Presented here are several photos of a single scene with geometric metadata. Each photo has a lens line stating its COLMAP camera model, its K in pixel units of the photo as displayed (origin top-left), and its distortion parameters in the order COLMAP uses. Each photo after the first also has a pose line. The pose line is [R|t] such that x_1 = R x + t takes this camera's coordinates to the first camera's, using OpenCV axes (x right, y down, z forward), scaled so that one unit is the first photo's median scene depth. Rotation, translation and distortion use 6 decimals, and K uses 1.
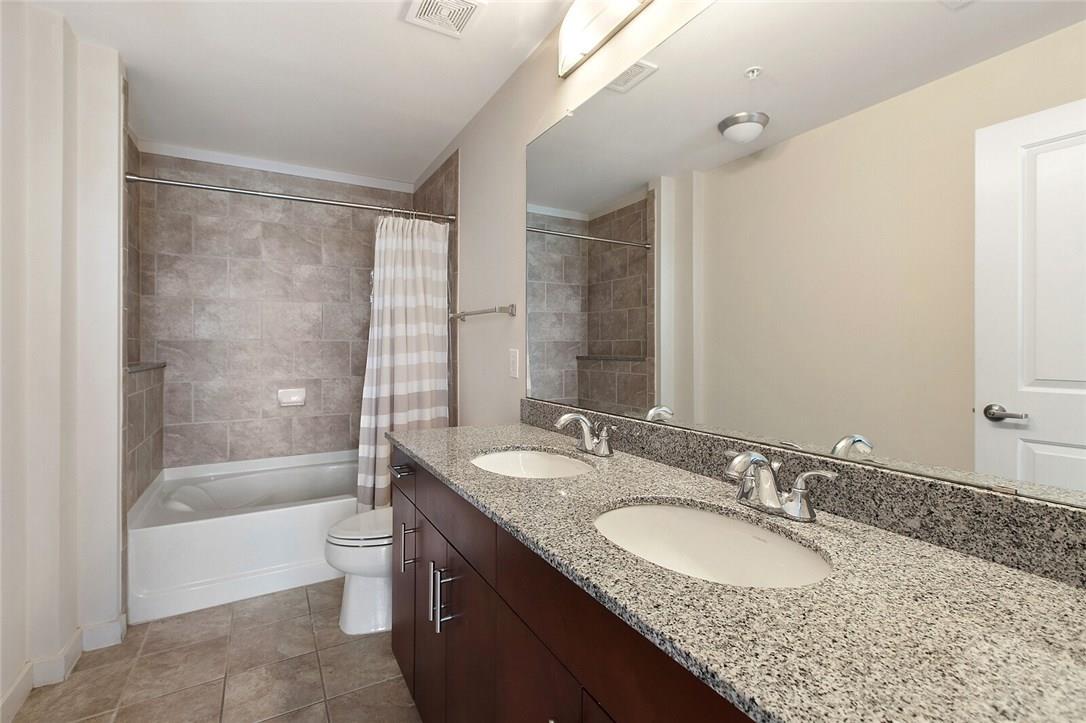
lens RADIAL K [[489.3, 0, 545.0], [0, 489.3, 347.0], [0, 0, 1]] dist [0.004780, -0.001260]
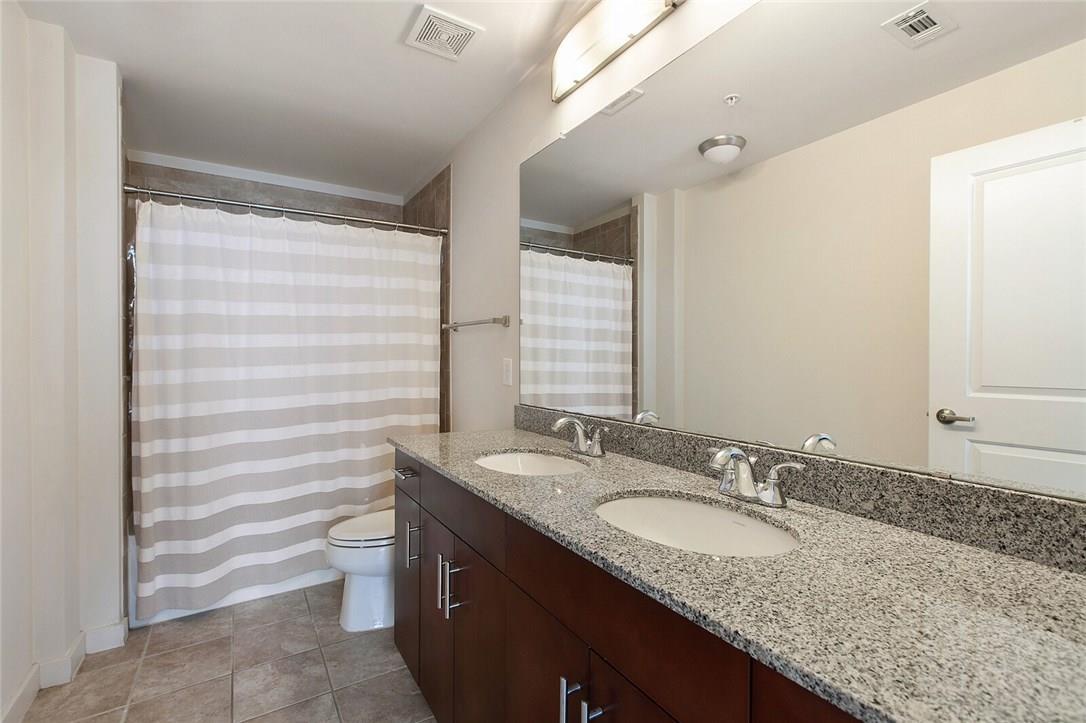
lens RADIAL K [[489.3, 0, 547.3], [0, 489.3, 361.7], [0, 0, 1]] dist [0.004780, -0.001260]
pose [[0.998861, 0.000086, 0.047707, -0.036688], [-0.000488, 0.999965, 0.008408, 0.003242], [-0.047705, -0.008422, 0.998826, -0.068681]]
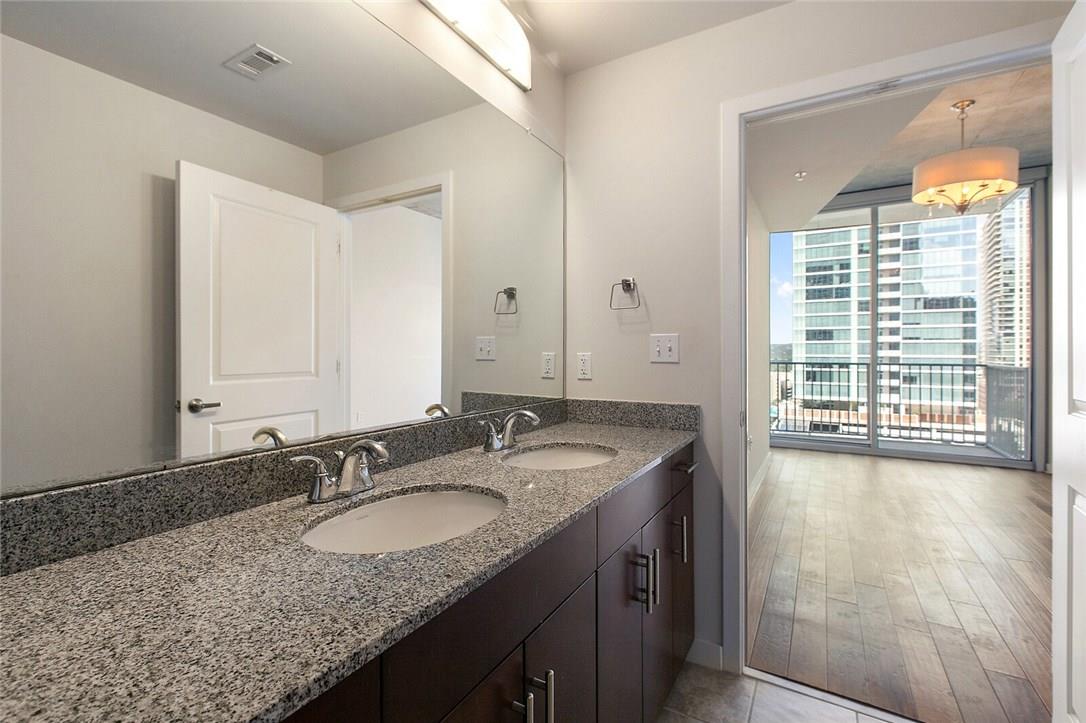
lens RADIAL K [[489.3, 0, 535.2], [0, 489.3, 347.7], [0, 0, 1]] dist [0.004780, -0.001260]
pose [[-0.491647, 0.005112, 0.870780, -2.314422], [-0.002895, 0.999968, -0.007505, 0.006262], [-0.870790, -0.006210, -0.491616, 4.208613]]
